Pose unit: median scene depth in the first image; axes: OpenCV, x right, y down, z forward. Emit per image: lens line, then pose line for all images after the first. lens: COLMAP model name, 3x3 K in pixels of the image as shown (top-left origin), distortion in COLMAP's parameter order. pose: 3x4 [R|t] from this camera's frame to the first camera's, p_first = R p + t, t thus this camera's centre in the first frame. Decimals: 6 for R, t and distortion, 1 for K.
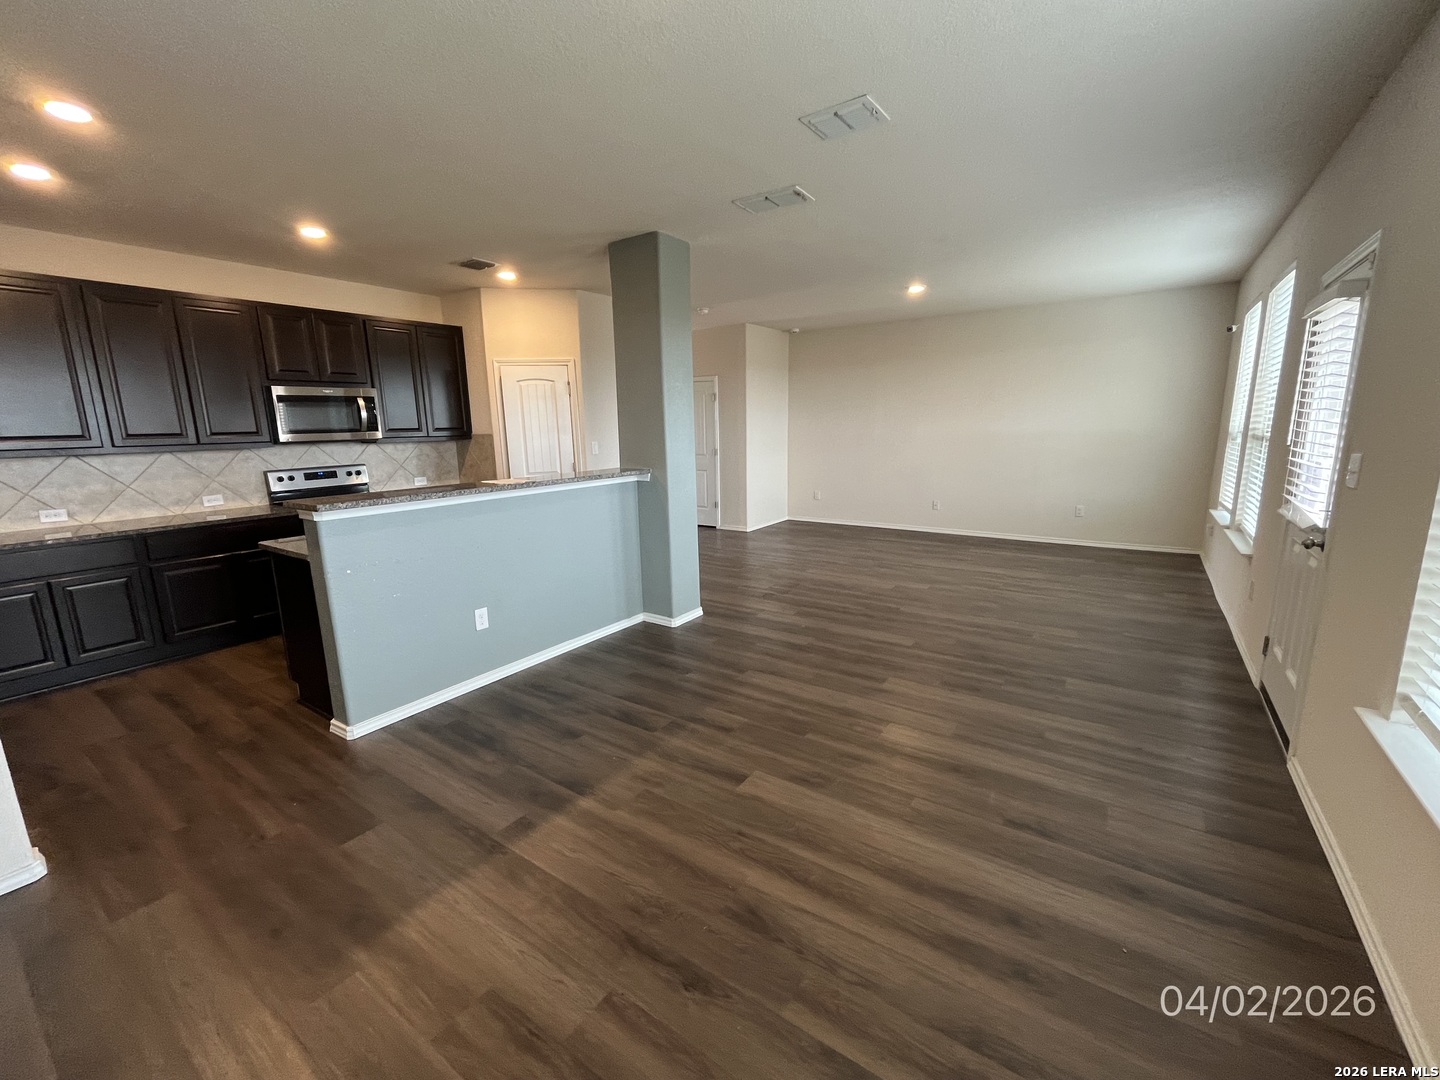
lens RADIAL K [[589.1, 0, 711.2], [0, 589.1, 536.0], [0, 0, 1]] dist [-0.003038, 0.000041]
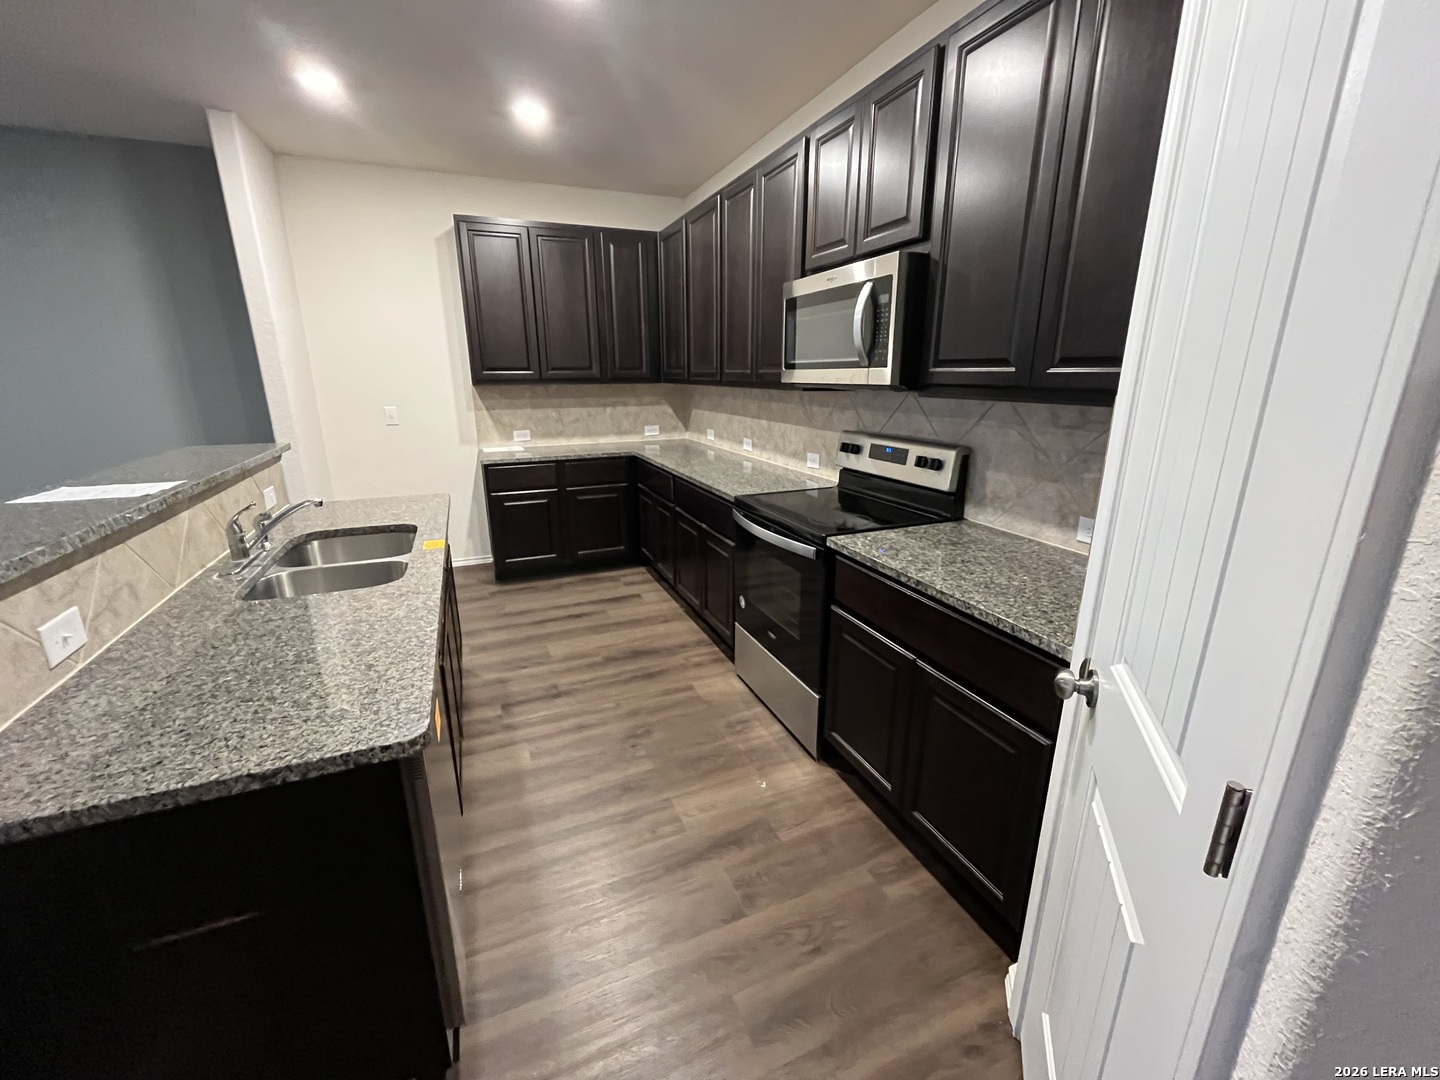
lens RADIAL K [[589.1, 0, 717.4], [0, 589.1, 542.4], [0, 0, 1]] dist [-0.003038, 0.000041]
pose [[-0.527701, 0.259492, -0.808824, -0.154481], [-0.146946, 0.909951, 0.387808, -0.205511], [0.836623, 0.323501, -0.442051, 1.109285]]
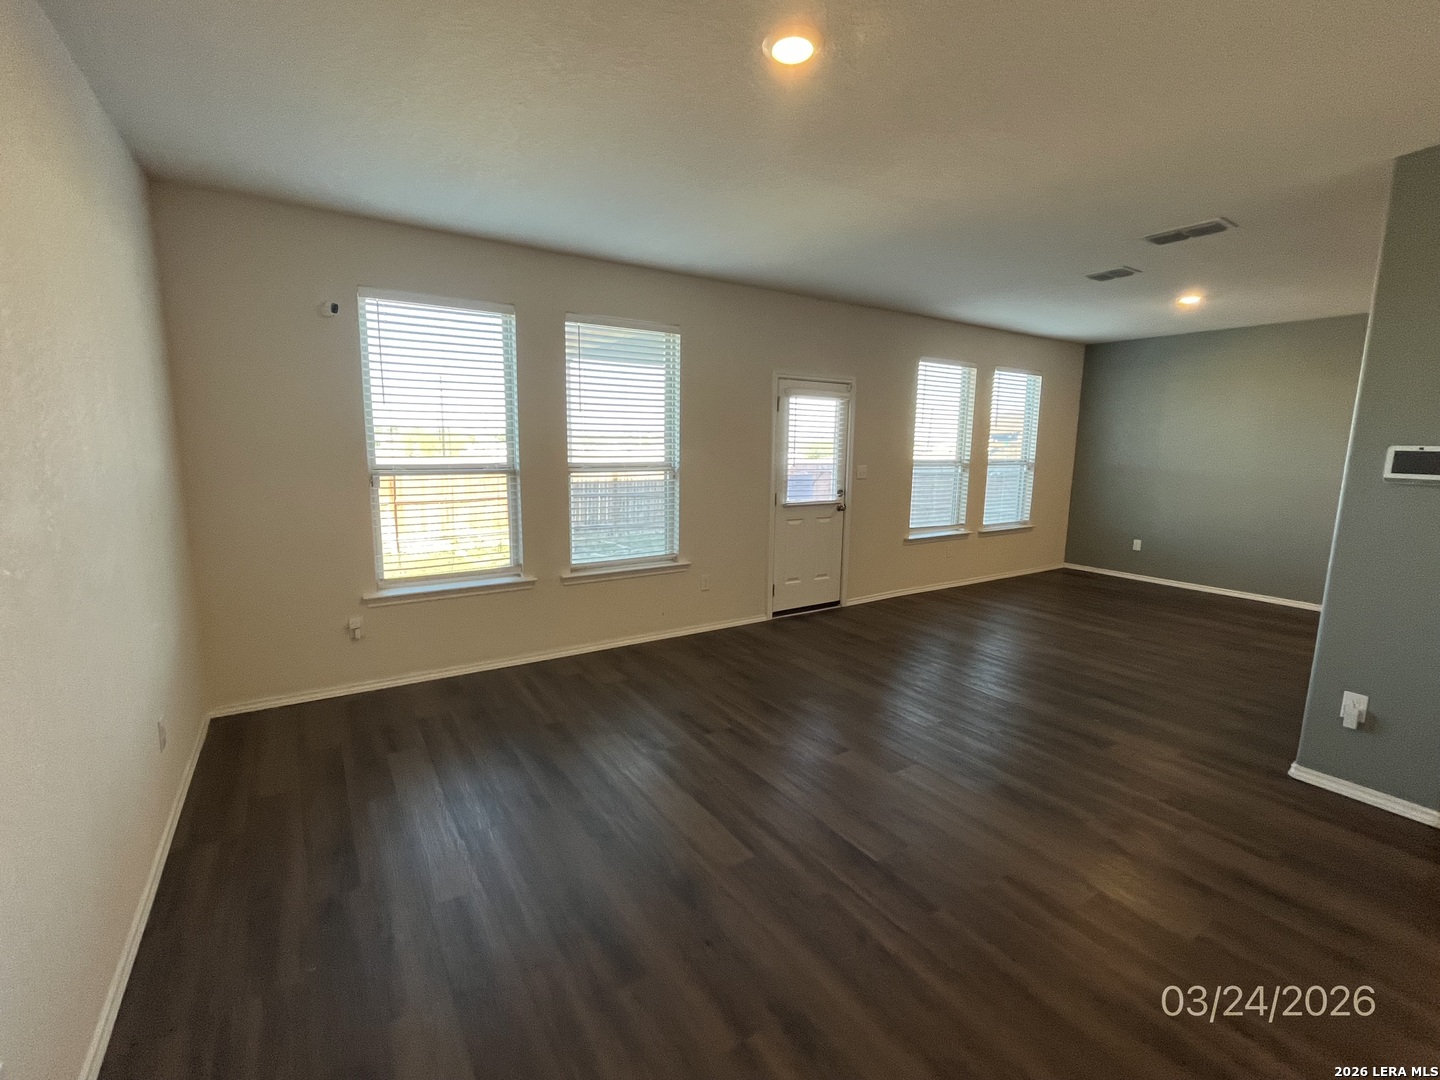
lens RADIAL K [[635.1, 0, 710.6], [0, 635.1, 541.3], [0, 0, 1]] dist [-0.013331, 0.001213]
pose [[-0.927508, -0.049825, 0.370468, 0.286561], [0.077008, 0.944349, 0.319805, -0.317303], [-0.365785, 0.325151, -0.872054, 1.576291]]
